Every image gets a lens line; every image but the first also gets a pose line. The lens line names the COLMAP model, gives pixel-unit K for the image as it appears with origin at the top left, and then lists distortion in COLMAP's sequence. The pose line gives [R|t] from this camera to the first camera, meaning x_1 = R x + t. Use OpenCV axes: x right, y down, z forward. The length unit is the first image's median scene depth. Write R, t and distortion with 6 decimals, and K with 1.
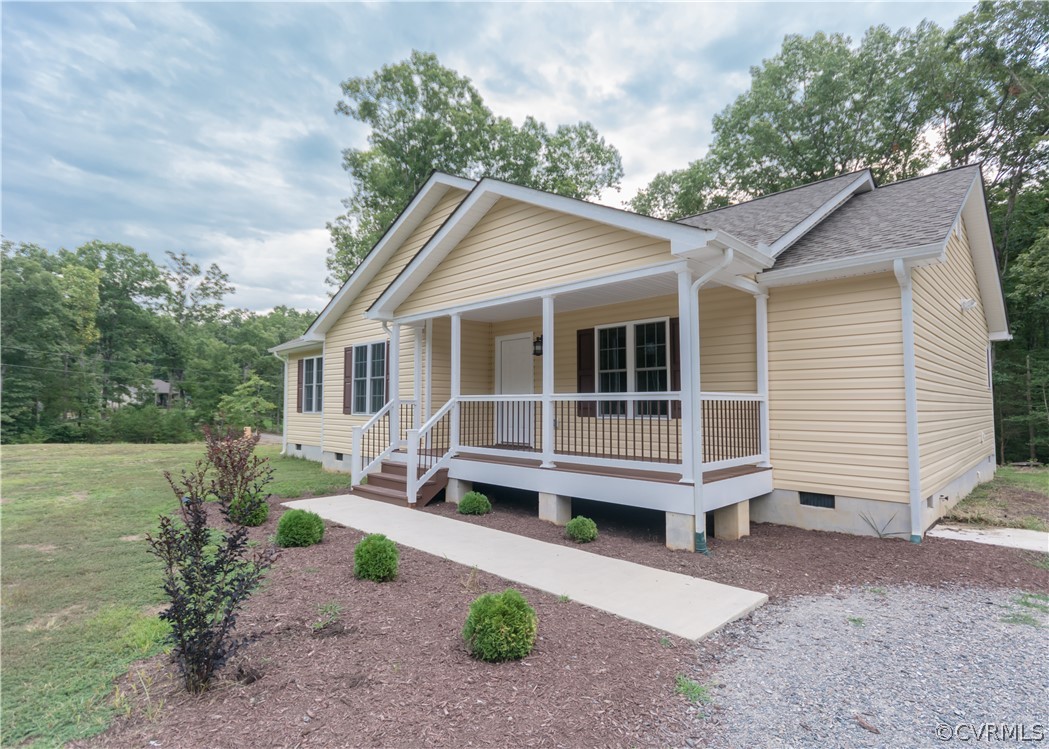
lens RADIAL K [[536.5, 0, 524.5], [0, 536.5, 374.5], [0, 0, 1]] dist [0.009814, -0.001086]
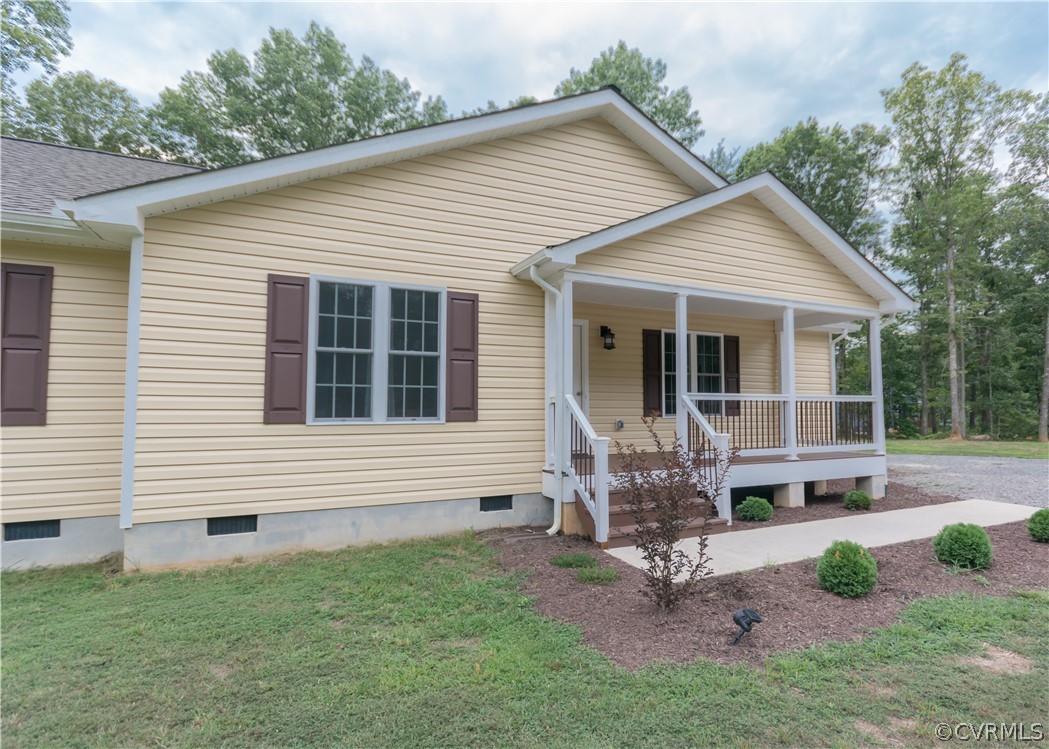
lens RADIAL K [[531.8, 0, 550.3], [0, 531.8, 376.9], [0, 0, 1]] dist [0.023809, -0.016724]
pose [[0.316775, 0.051381, 0.947108, -0.991012], [-0.053812, 0.997897, -0.036138, 0.057128], [-0.946973, -0.039518, 0.318873, 0.948371]]
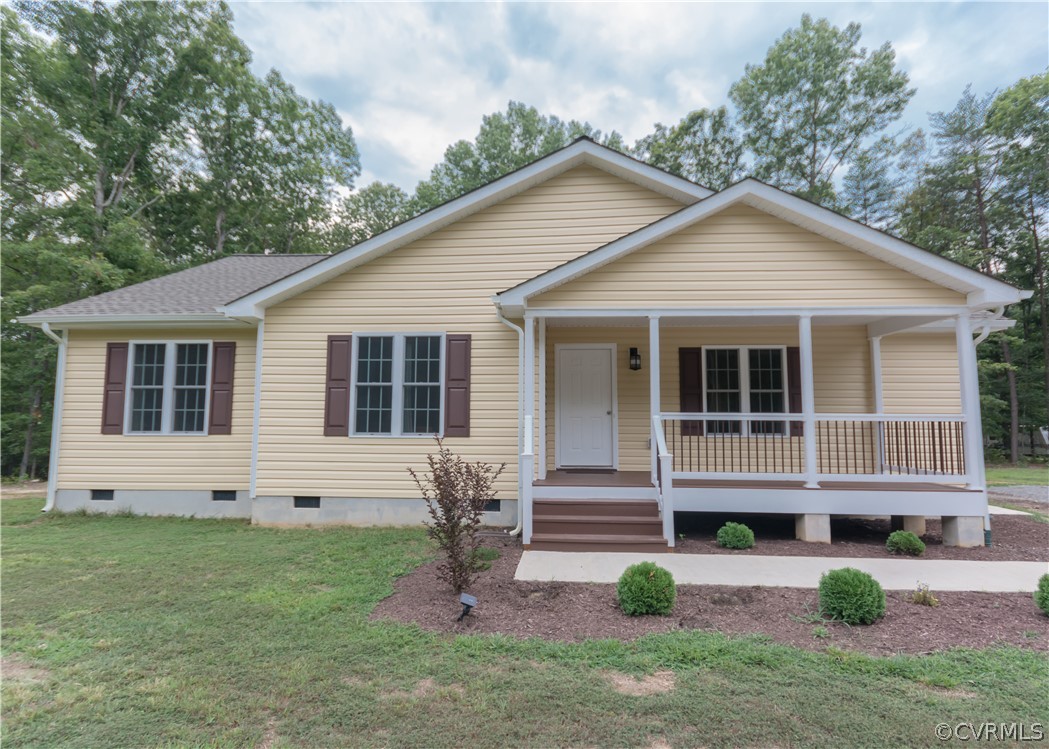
lens RADIAL K [[536.5, 0, 524.5], [0, 536.5, 374.5], [0, 0, 1]] dist [0.009814, -0.001086]
pose [[0.751388, 0.062518, 0.656892, -0.853956], [-0.042479, 0.998020, -0.046395, 0.027326], [-0.658492, 0.006956, 0.752556, 0.499384]]
